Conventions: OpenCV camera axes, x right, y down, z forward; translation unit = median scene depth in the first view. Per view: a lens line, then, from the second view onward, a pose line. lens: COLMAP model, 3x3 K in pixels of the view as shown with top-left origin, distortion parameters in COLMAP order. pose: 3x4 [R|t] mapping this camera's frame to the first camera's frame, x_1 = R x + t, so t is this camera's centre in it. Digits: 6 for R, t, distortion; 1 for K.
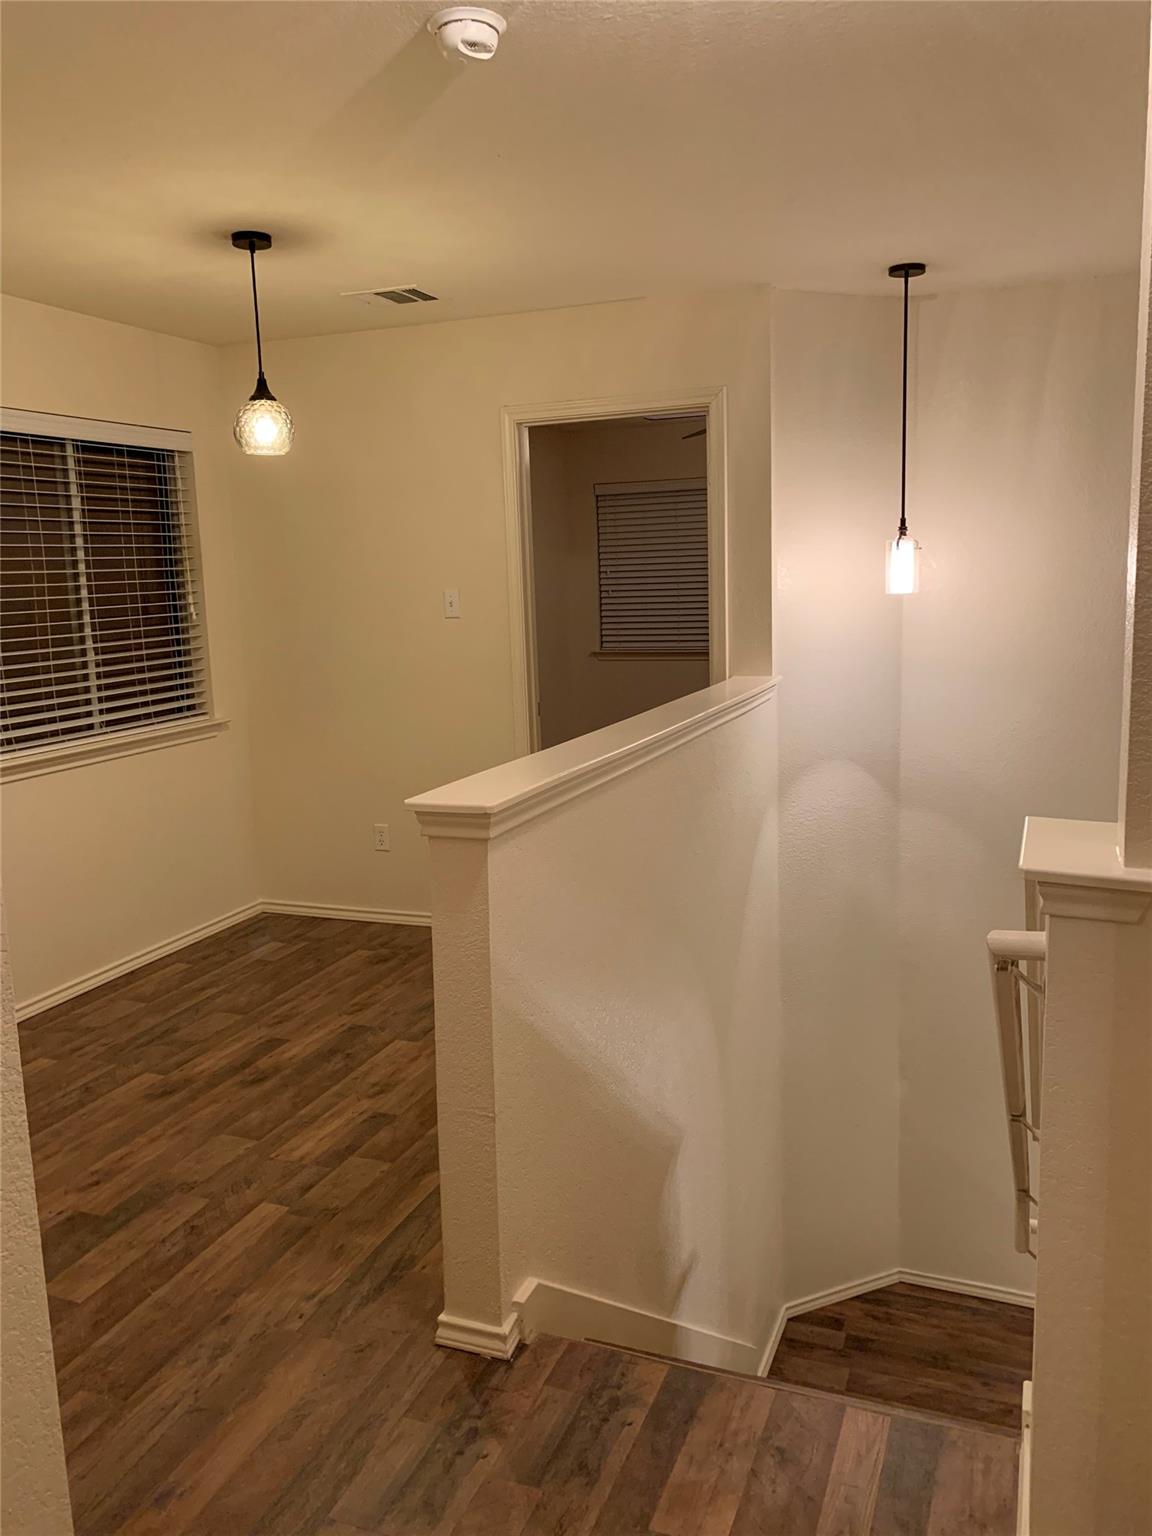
lens RADIAL K [[1166.3, 0, 582.7], [0, 1166.3, 761.7], [0, 0, 1]] dist [0.002096, 0.000283]
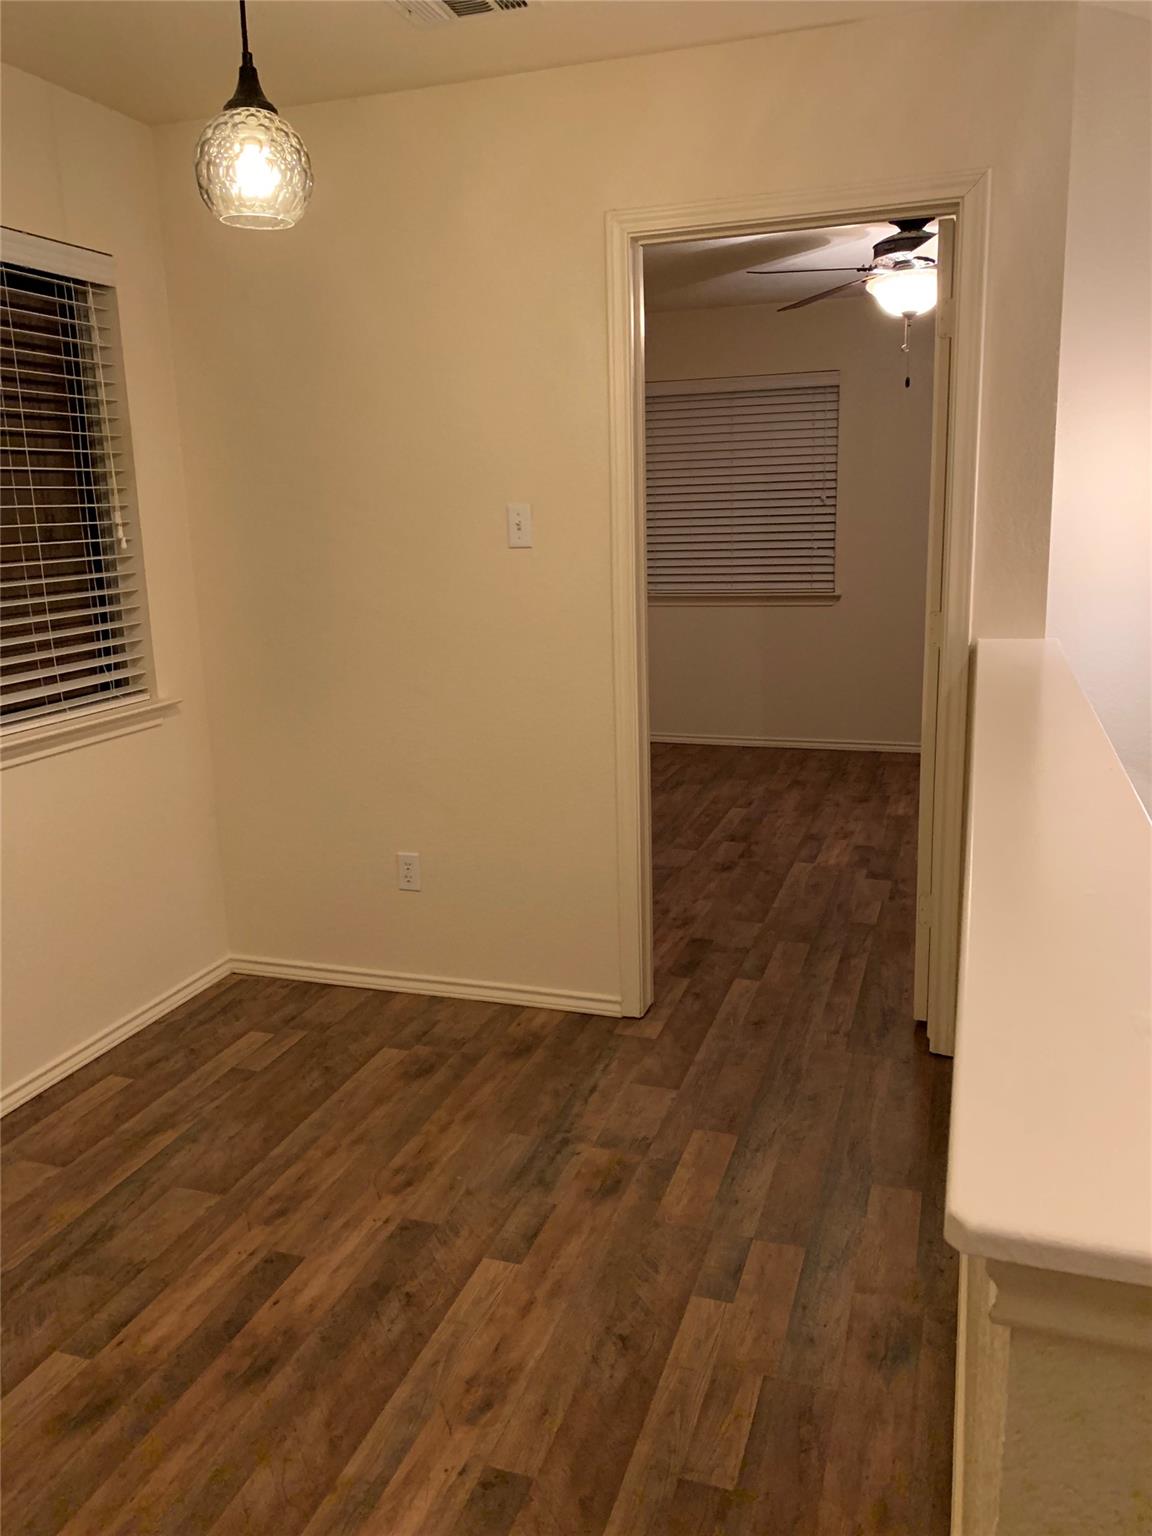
lens RADIAL K [[1166.3, 0, 567.4], [0, 1166.3, 773.9], [0, 0, 1]] dist [0.002096, 0.000283]
pose [[0.999210, -0.002512, 0.039652, -0.118369], [0.000146, 0.998225, 0.059561, -0.037104], [-0.039731, -0.059508, 0.997437, 0.352463]]
